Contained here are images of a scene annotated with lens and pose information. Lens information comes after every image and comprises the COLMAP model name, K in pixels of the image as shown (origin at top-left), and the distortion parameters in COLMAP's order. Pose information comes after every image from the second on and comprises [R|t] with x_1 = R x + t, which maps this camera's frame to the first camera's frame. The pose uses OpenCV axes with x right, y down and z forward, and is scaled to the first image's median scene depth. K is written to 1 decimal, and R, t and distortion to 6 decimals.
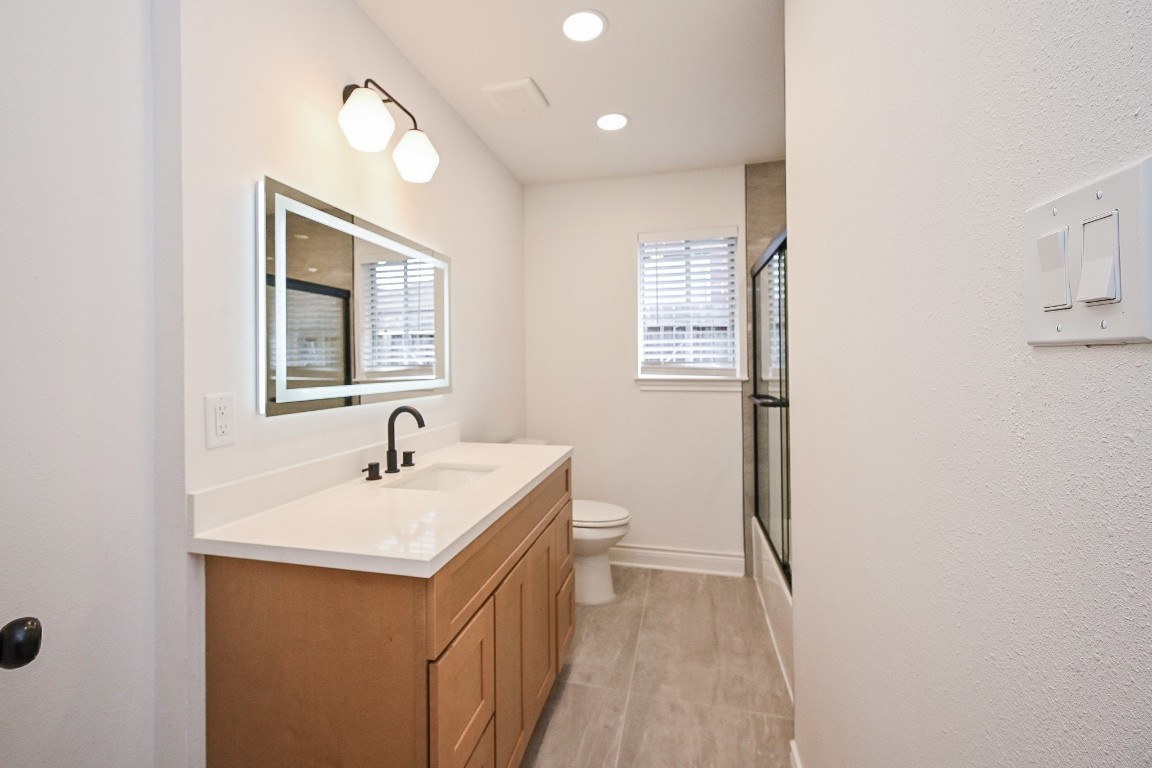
lens RADIAL K [[513.5, 0, 540.6], [0, 513.5, 357.8], [0, 0, 1]] dist [0.001211, 0.000061]
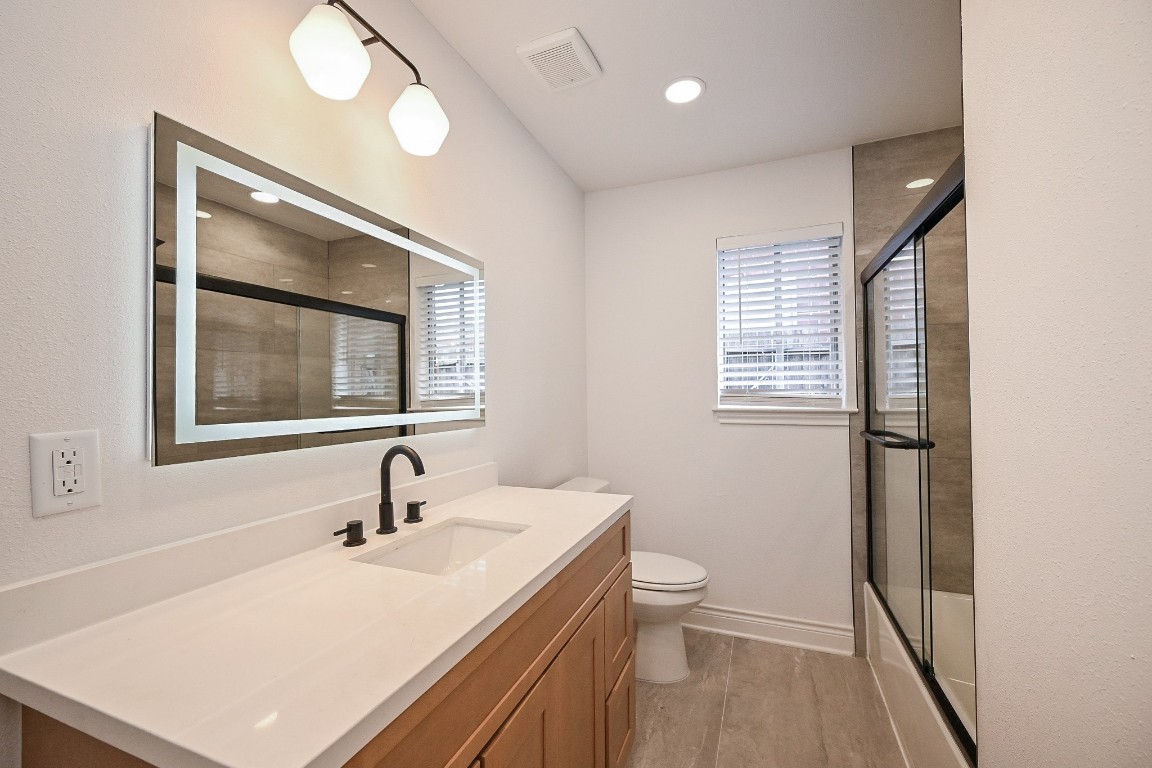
lens RADIAL K [[464.3, 0, 571.6], [0, 464.3, 385.5], [0, 0, 1]] dist [0.000784, 0.000081]
pose [[0.993330, -0.002052, -0.115288, 0.042417], [0.001269, 0.999976, -0.006863, 0.006778], [0.115300, 0.006671, 0.993308, 0.226748]]
